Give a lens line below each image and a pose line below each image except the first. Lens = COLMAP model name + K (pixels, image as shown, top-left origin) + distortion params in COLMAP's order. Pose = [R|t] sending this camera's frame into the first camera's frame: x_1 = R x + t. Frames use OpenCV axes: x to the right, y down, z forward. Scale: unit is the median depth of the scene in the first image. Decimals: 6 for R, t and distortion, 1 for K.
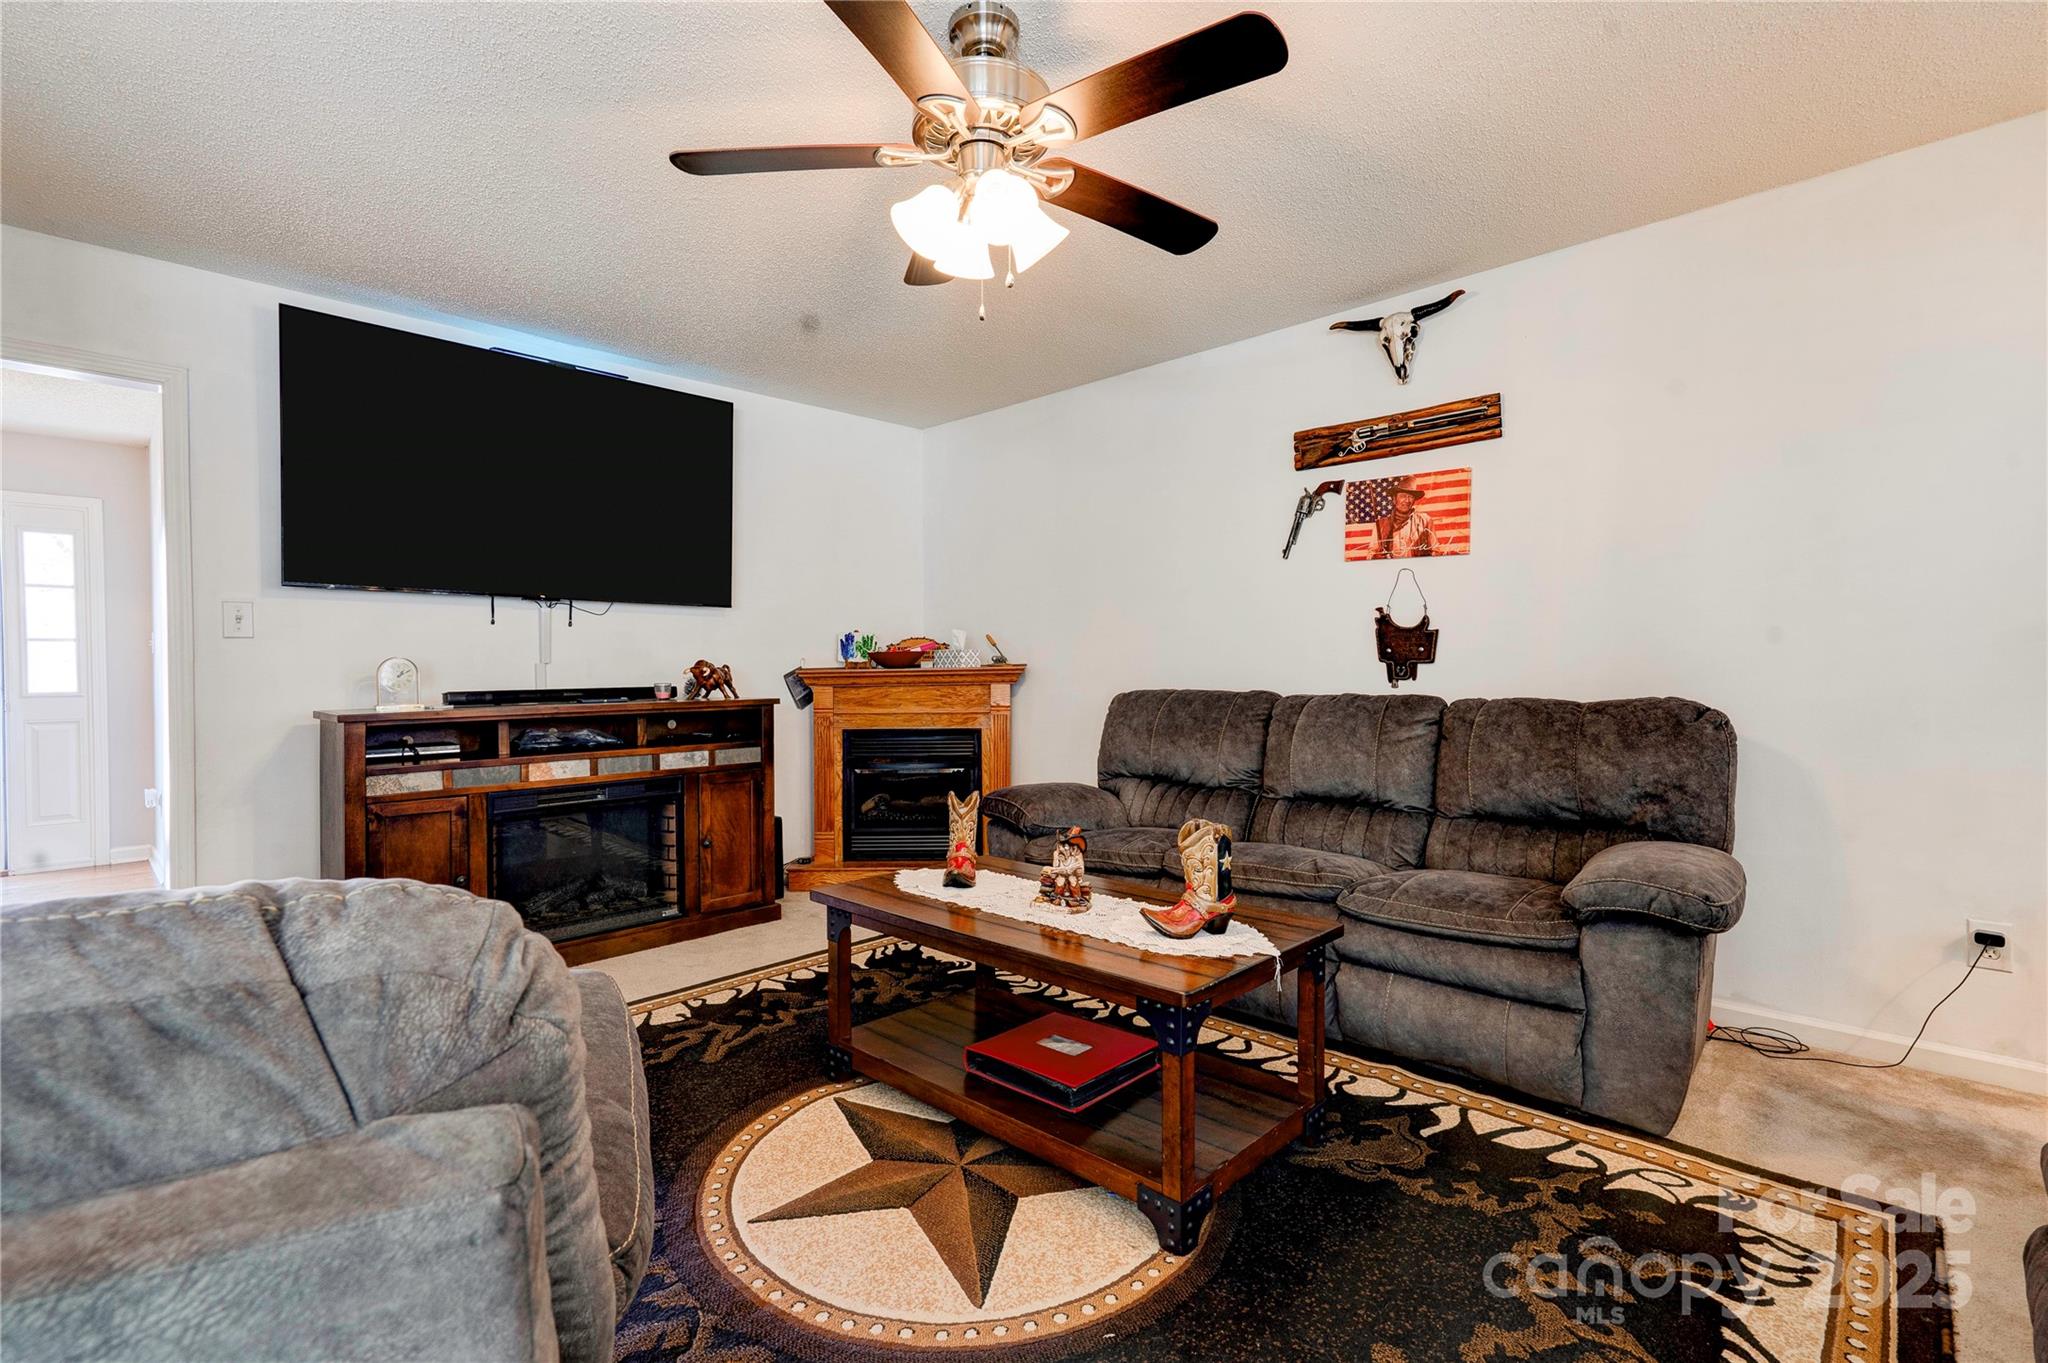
lens RADIAL K [[948.2, 0, 1003.1], [0, 948.2, 683.7], [0, 0, 1]] dist [-0.017836, 0.018412]
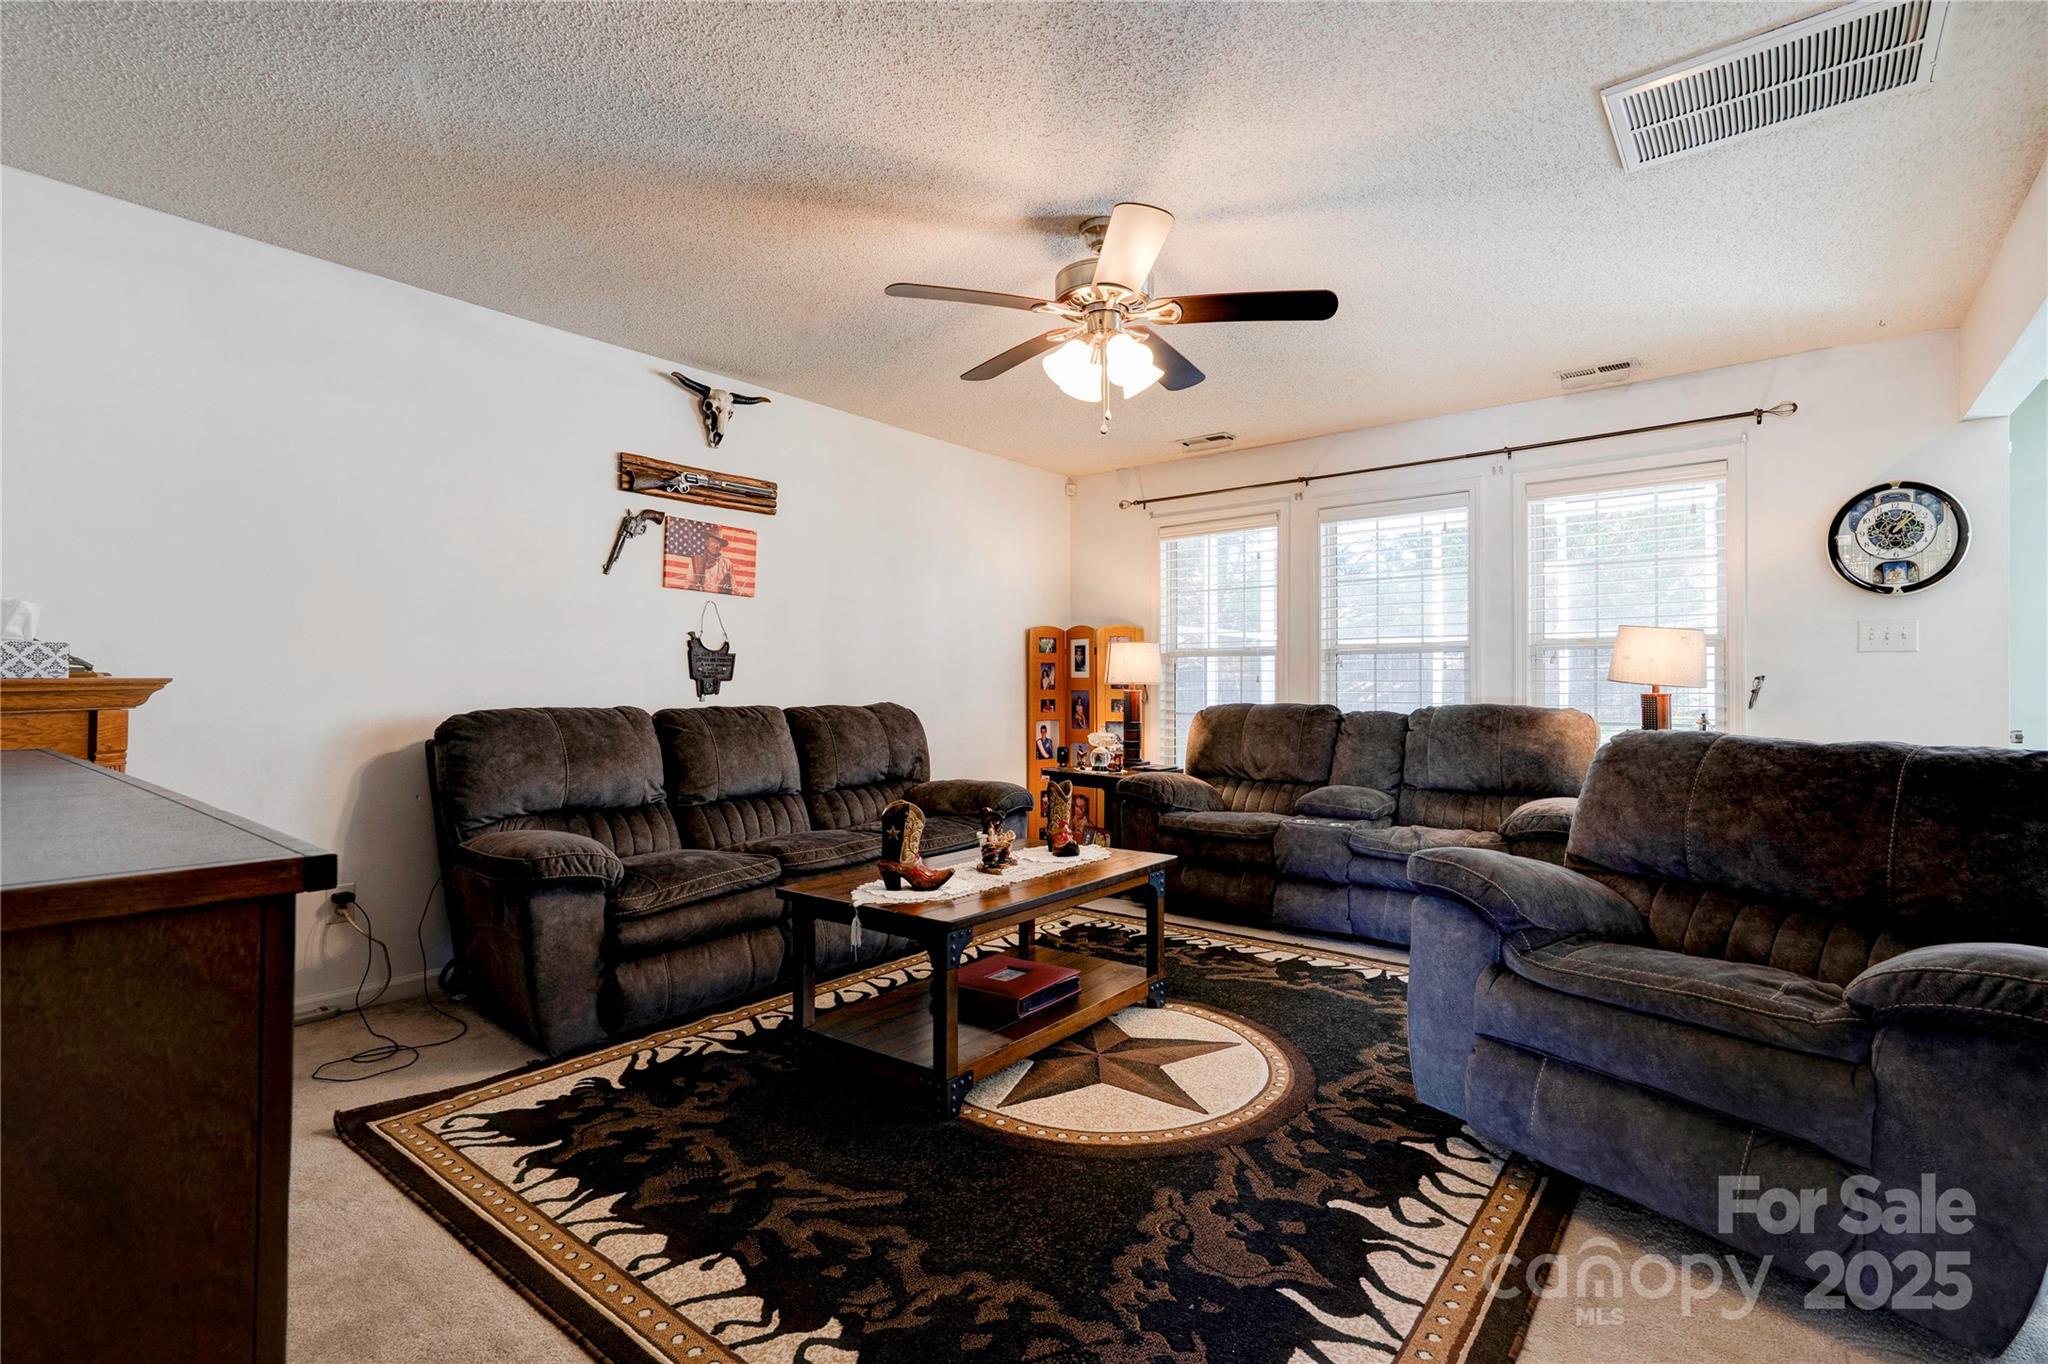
lens RADIAL K [[967.2, 0, 1024.0], [0, 967.2, 682.0], [0, 0, 1]] dist [-0.000926, 0.000208]
pose [[-0.116440, 0.008268, 0.993163, -0.863928], [0.015618, 0.999857, -0.006492, -0.005707], [-0.993075, 0.014756, -0.116552, 0.776930]]
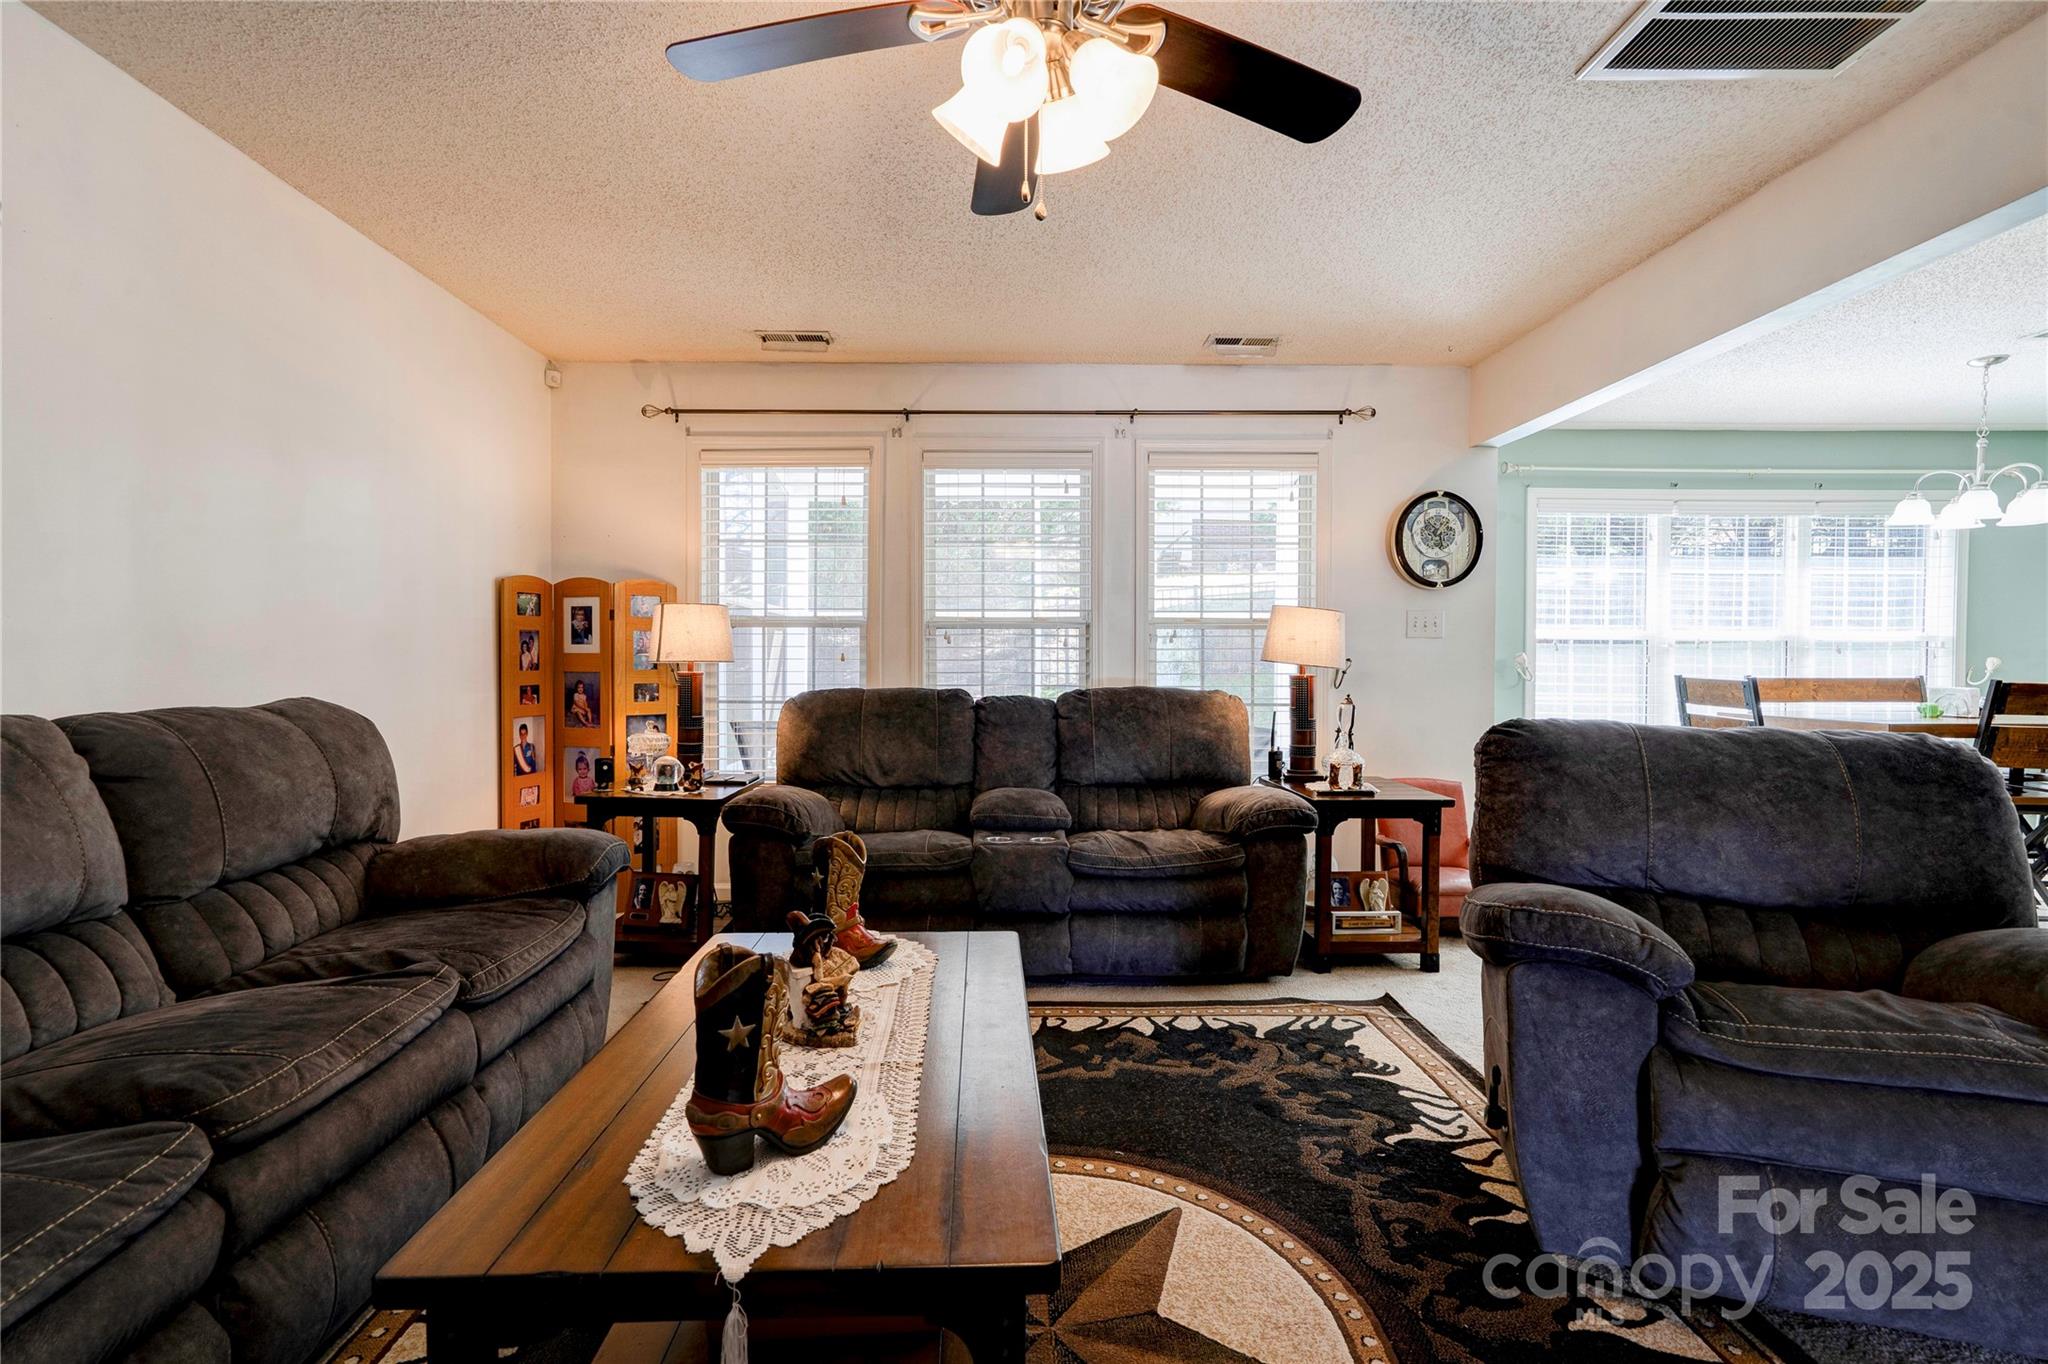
lens RADIAL K [[955.8, 0, 1016.8], [0, 955.8, 679.9], [0, 0, 1]] dist [-0.008250, 0.017283]
pose [[-0.720489, -0.010494, 0.693387, -0.338543], [0.010286, 0.999614, 0.025816, -0.015272], [-0.693390, 0.025733, -0.720103, 0.959802]]
